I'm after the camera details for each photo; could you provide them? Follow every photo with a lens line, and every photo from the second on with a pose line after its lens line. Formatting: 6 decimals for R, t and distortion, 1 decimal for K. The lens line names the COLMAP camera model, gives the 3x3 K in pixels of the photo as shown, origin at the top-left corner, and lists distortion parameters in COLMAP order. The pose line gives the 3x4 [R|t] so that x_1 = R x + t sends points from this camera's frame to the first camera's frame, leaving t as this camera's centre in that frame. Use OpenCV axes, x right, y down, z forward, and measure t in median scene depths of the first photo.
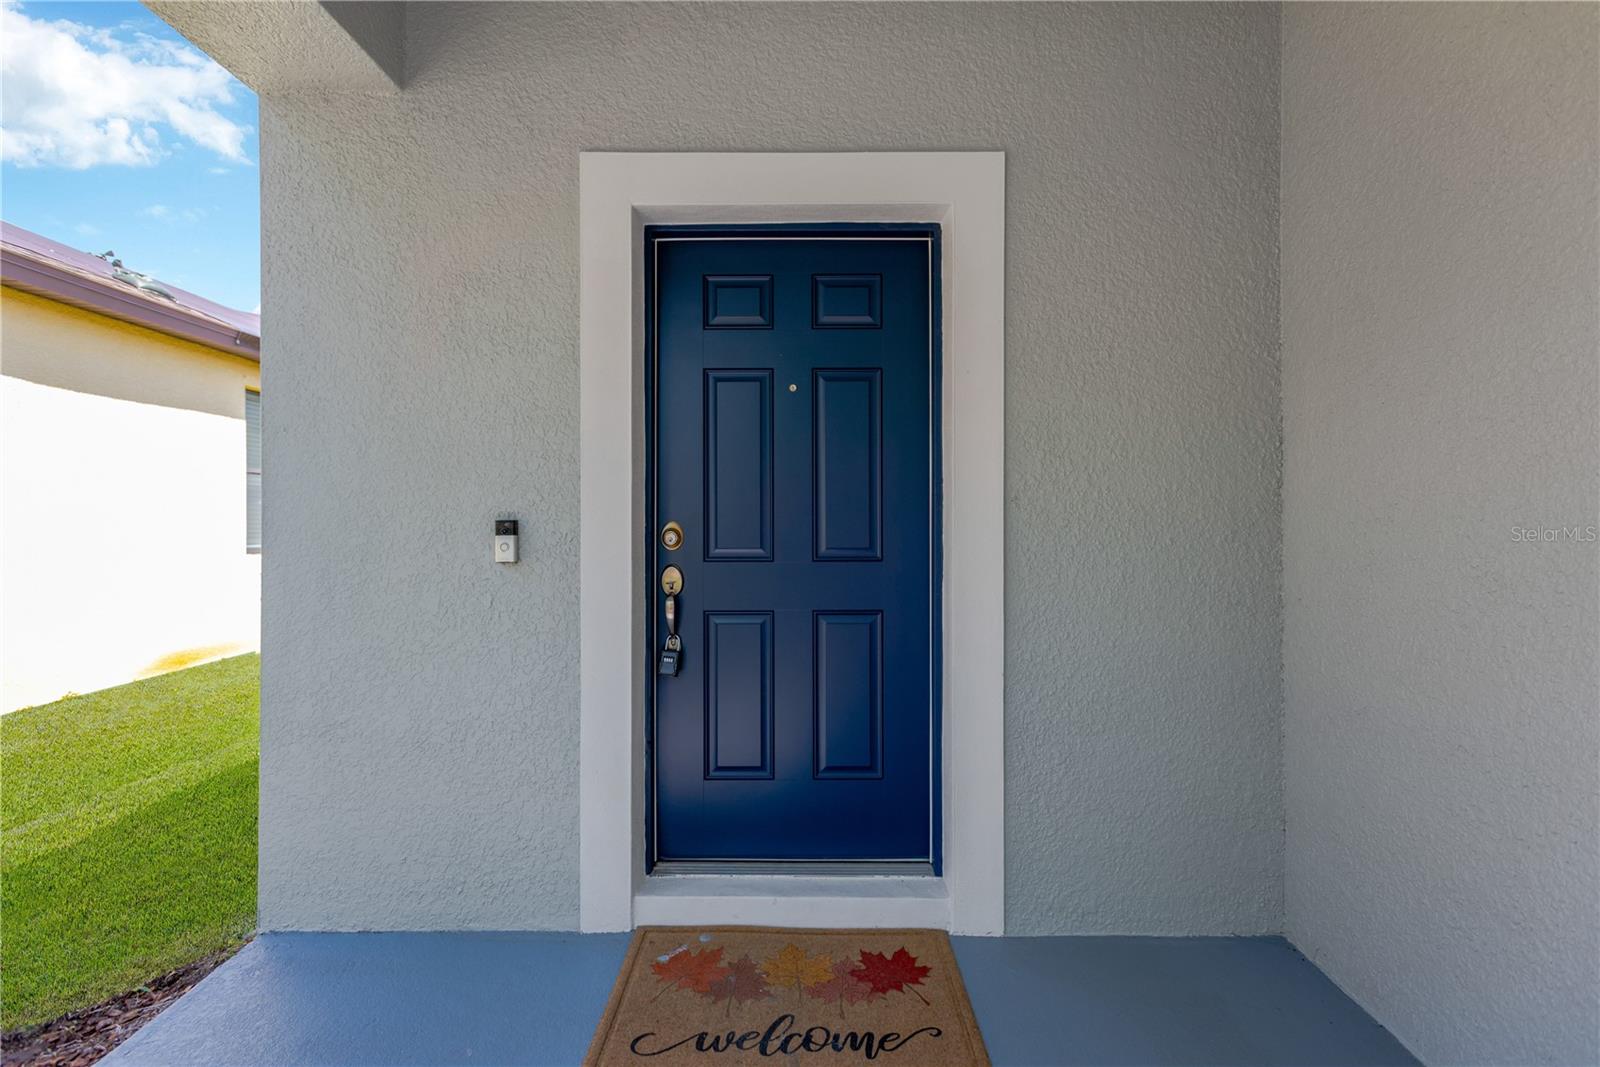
lens RADIAL K [[751.8, 0, 796.9], [0, 751.8, 530.0], [0, 0, 1]] dist [0.023942, -0.008284]
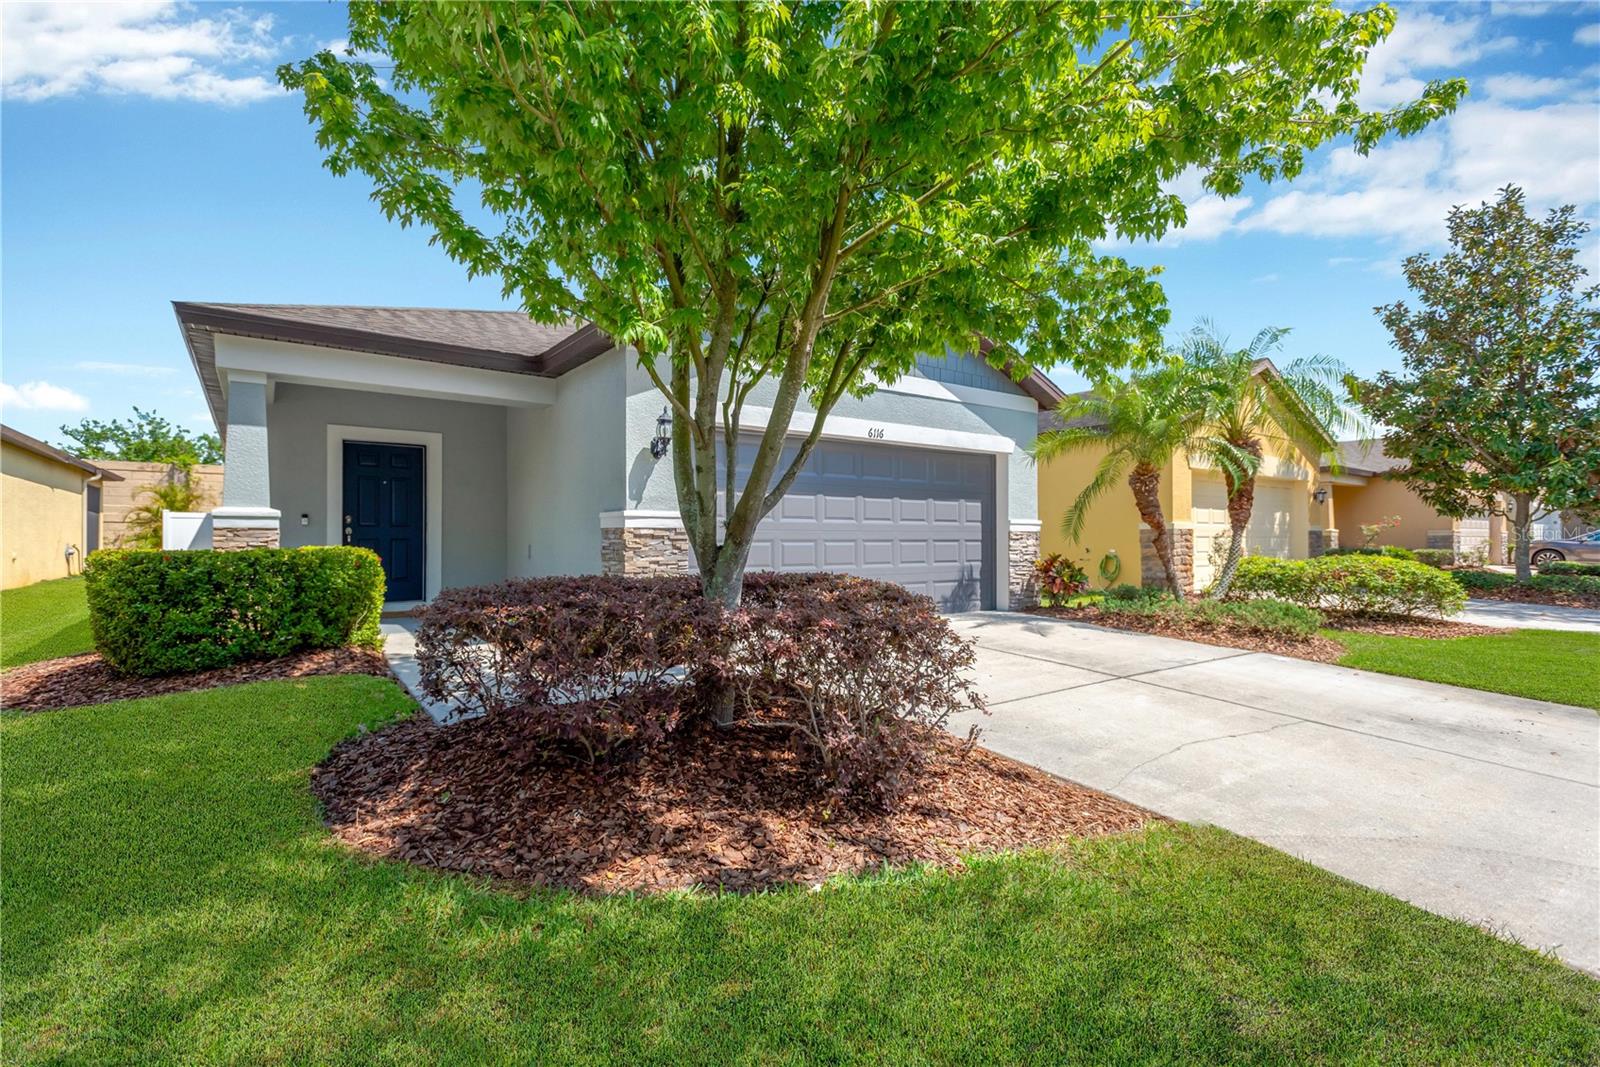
lens RADIAL K [[755.9, 0, 807.2], [0, 755.9, 539.2], [0, 0, 1]] dist [0.014528, -0.001693]
pose [[0.808028, 0.002087, 0.589140, -0.576725], [0.002622, 0.999971, -0.007140, 0.147123], [-0.589138, 0.007314, 0.807999, -3.616816]]
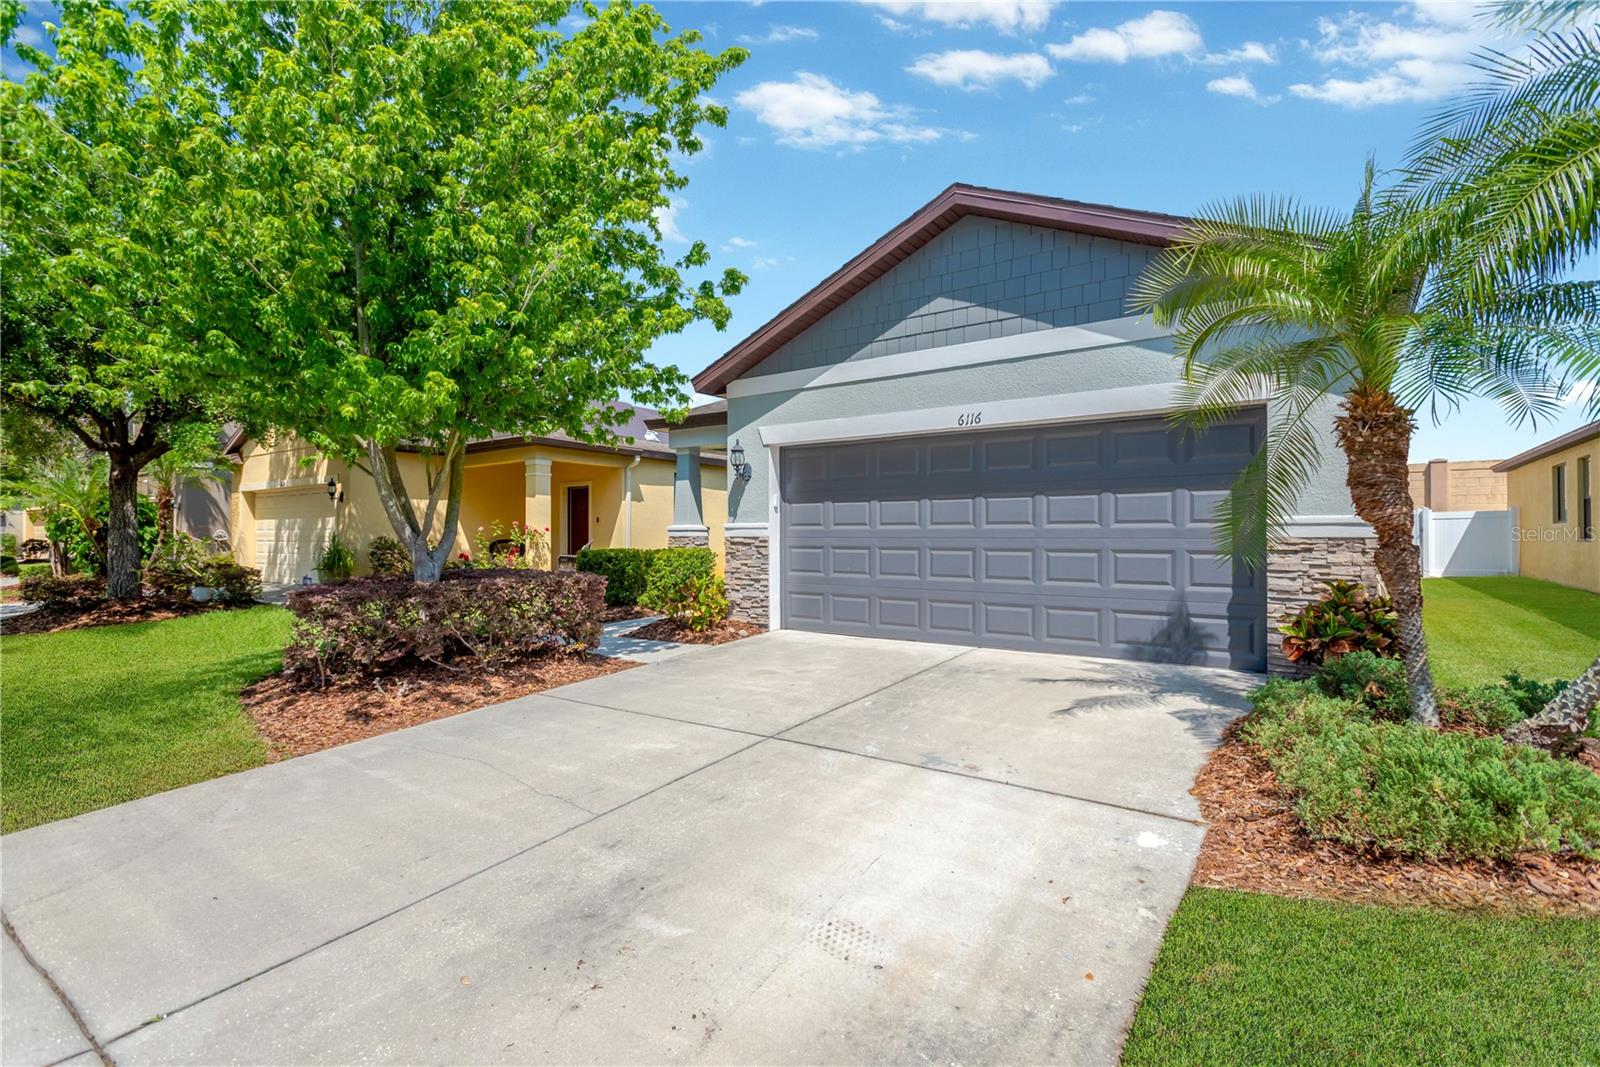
lens RADIAL K [[760.9, 0, 785.1], [0, 760.9, 531.5], [0, 0, 1]] dist [0.024932, -0.012358]
pose [[0.803313, -0.000860, -0.595556, 3.126121], [-0.006830, 0.999920, -0.010657, 0.091708], [0.595518, 0.012629, 0.803243, -3.721652]]
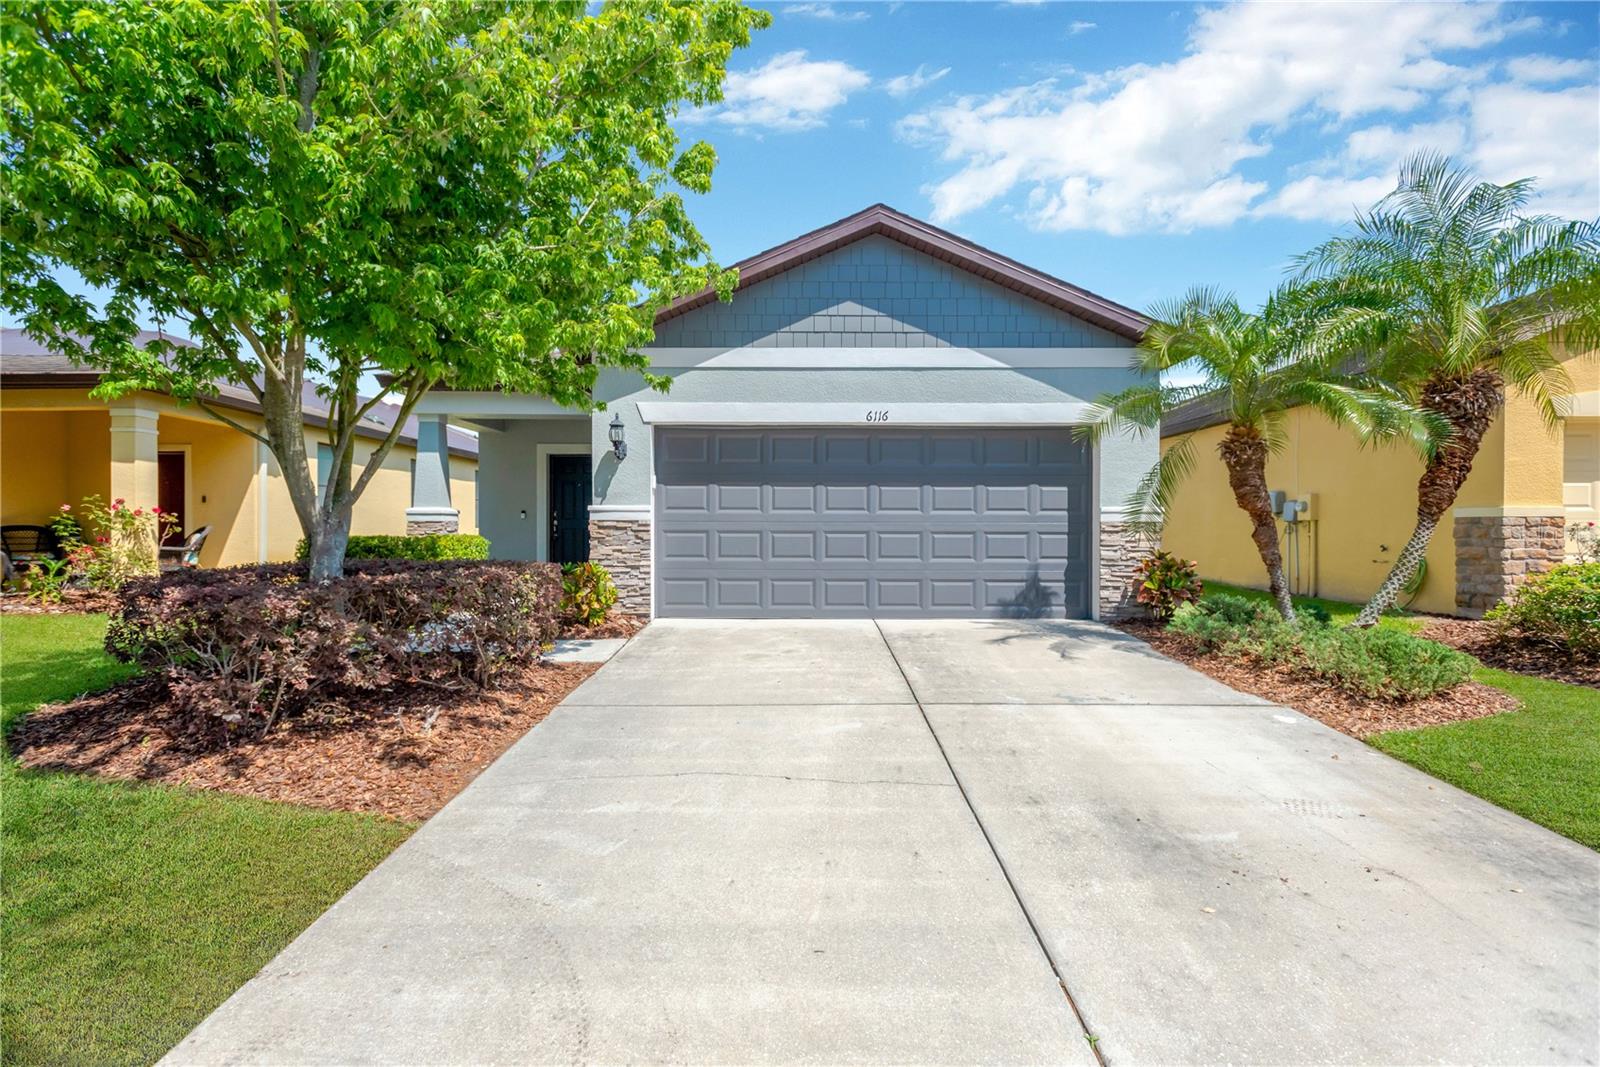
lens RADIAL K [[762.4, 0, 800.0], [0, 762.4, 533.5], [0, 0, 1]] dist [0.013585, -0.001278]
pose [[0.999960, 0.005633, -0.006893, 1.567541], [-0.005648, 0.999982, -0.002253, 0.142527], [0.006880, 0.002292, 0.999974, -4.270198]]
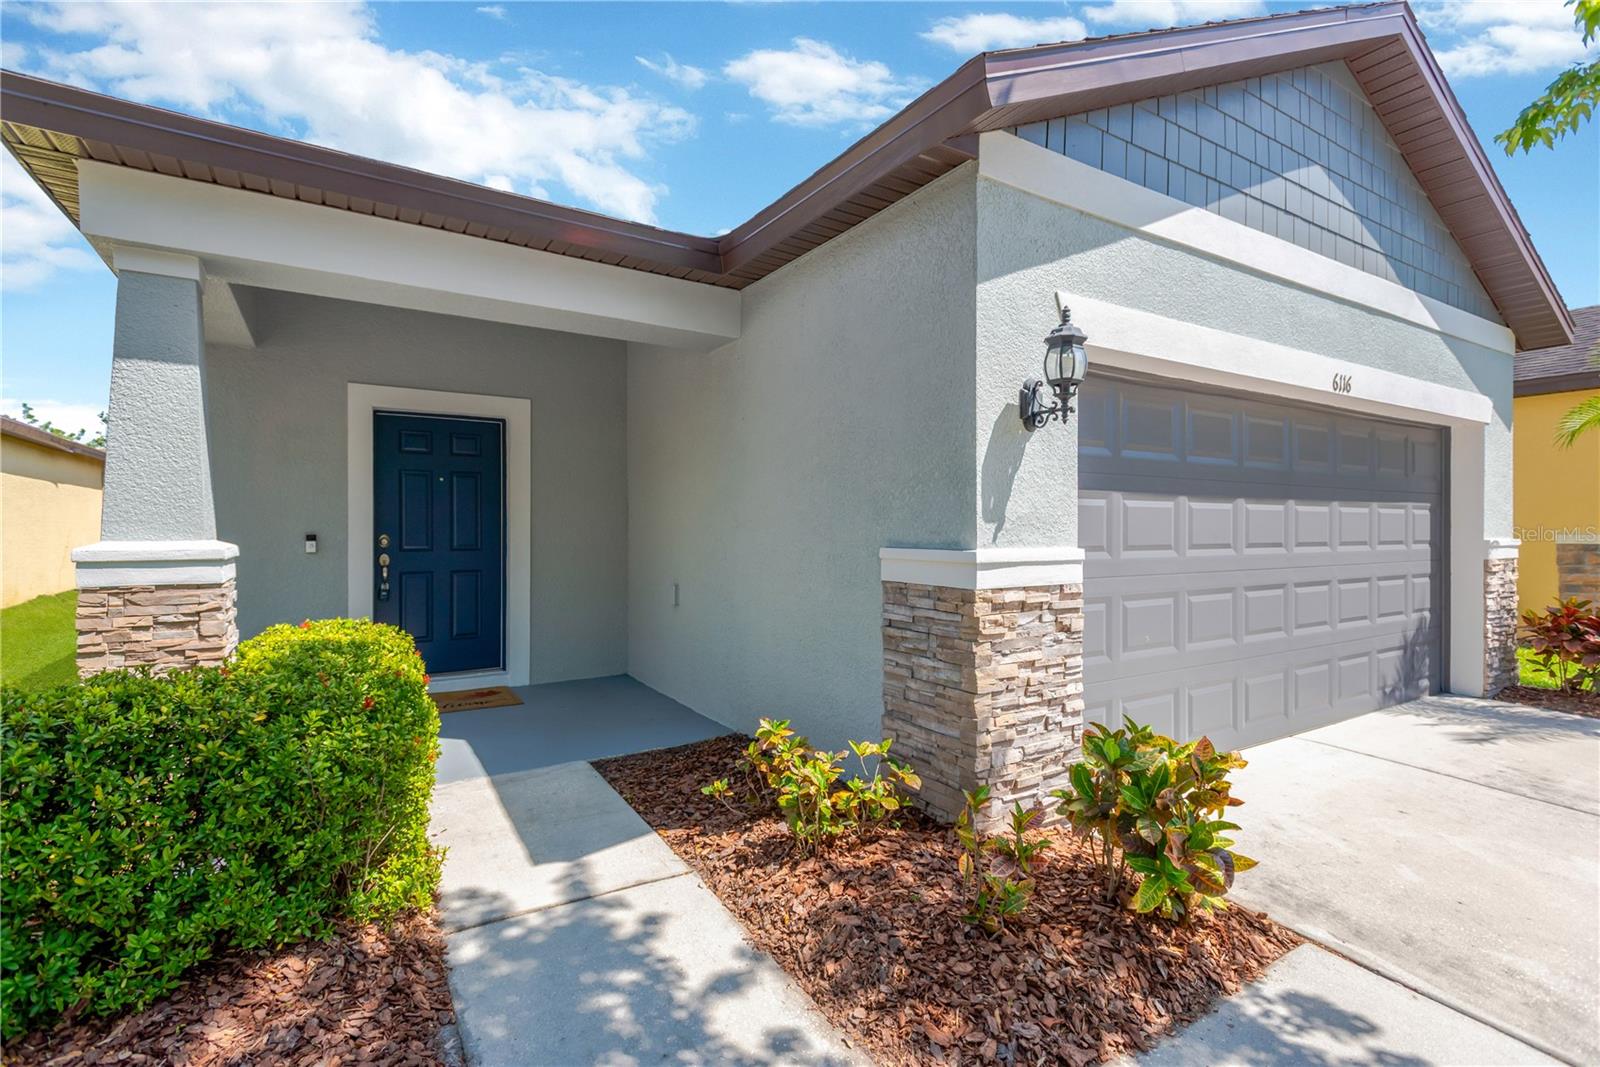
lens RADIAL K [[751.8, 0, 796.9], [0, 751.8, 530.0], [0, 0, 1]] dist [0.023942, -0.008284]
pose [[0.846911, 0.000558, 0.531735, -0.340501], [0.001082, 0.999996, -0.002773, -0.018115], [-0.531734, 0.002924, 0.846906, -1.722181]]
